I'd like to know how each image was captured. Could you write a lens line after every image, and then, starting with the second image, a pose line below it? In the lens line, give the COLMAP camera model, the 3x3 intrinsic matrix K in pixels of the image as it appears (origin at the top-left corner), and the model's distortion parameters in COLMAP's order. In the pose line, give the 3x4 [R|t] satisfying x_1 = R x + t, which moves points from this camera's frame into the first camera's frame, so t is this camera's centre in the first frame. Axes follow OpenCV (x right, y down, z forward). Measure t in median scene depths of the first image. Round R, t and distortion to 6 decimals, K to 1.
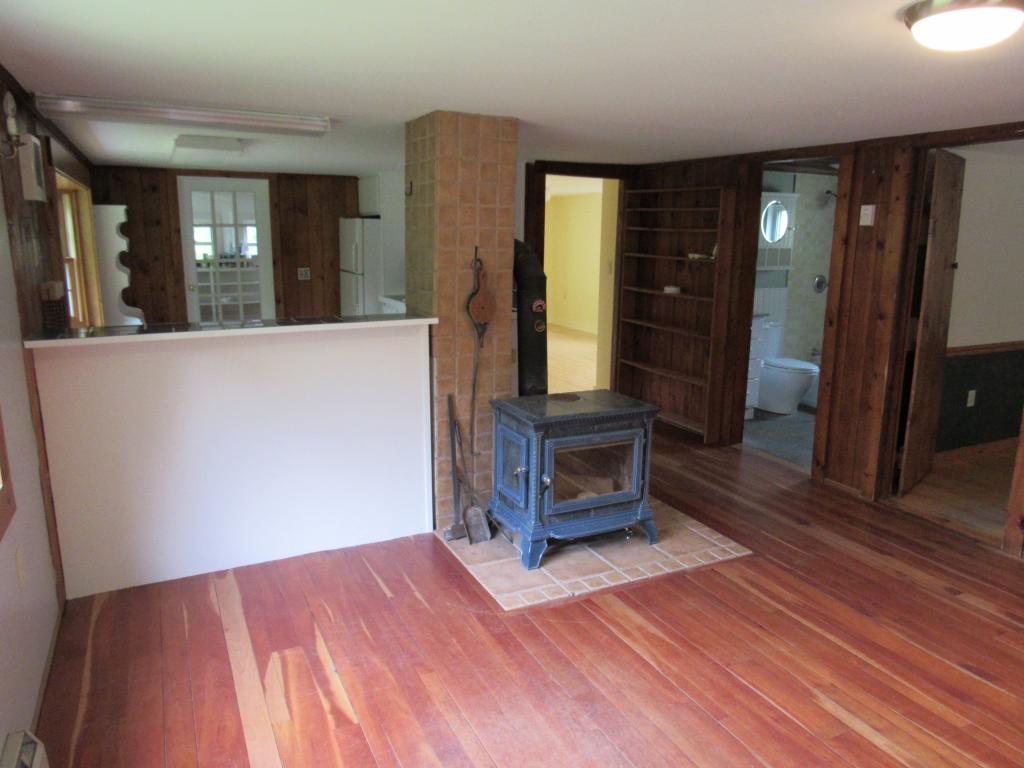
lens RADIAL K [[730.3, 0, 513.4], [0, 730.3, 387.3], [0, 0, 1]] dist [-0.023081, -0.003274]
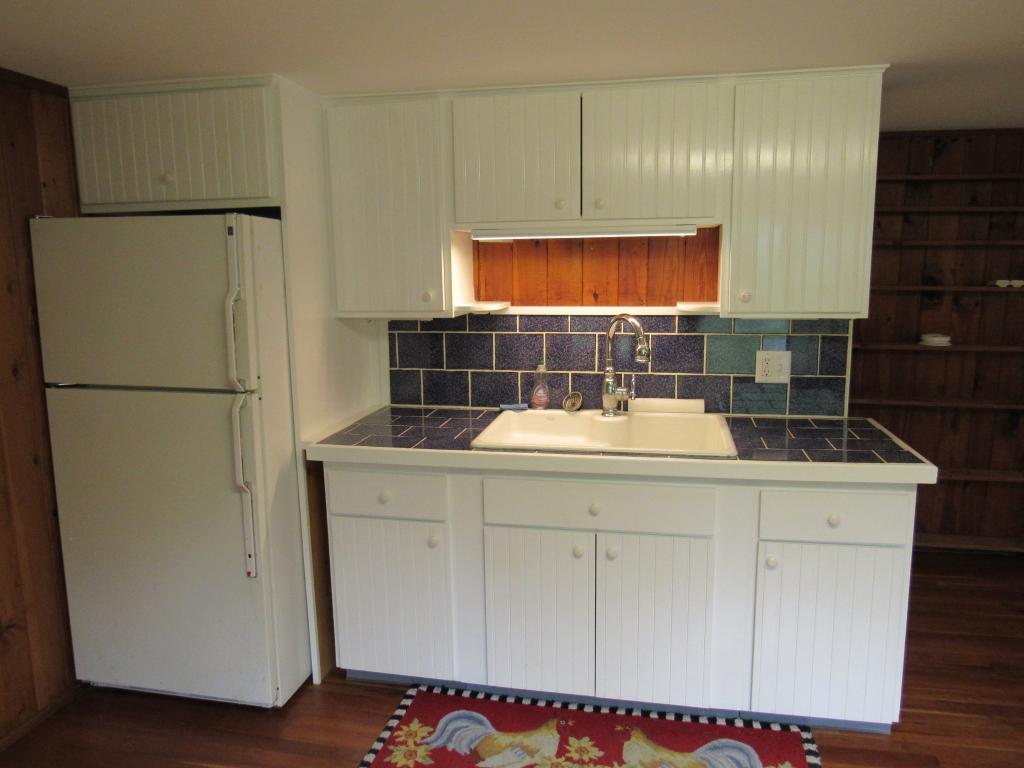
lens RADIAL K [[730.3, 0, 512.5], [0, 730.3, 383.4], [0, 0, 1]] dist [-0.023081, -0.003274]
pose [[0.614172, -0.148810, 0.775015, -0.386432], [0.182873, 0.982166, 0.043664, -0.152414], [-0.767691, 0.114912, 0.630433, 0.719508]]
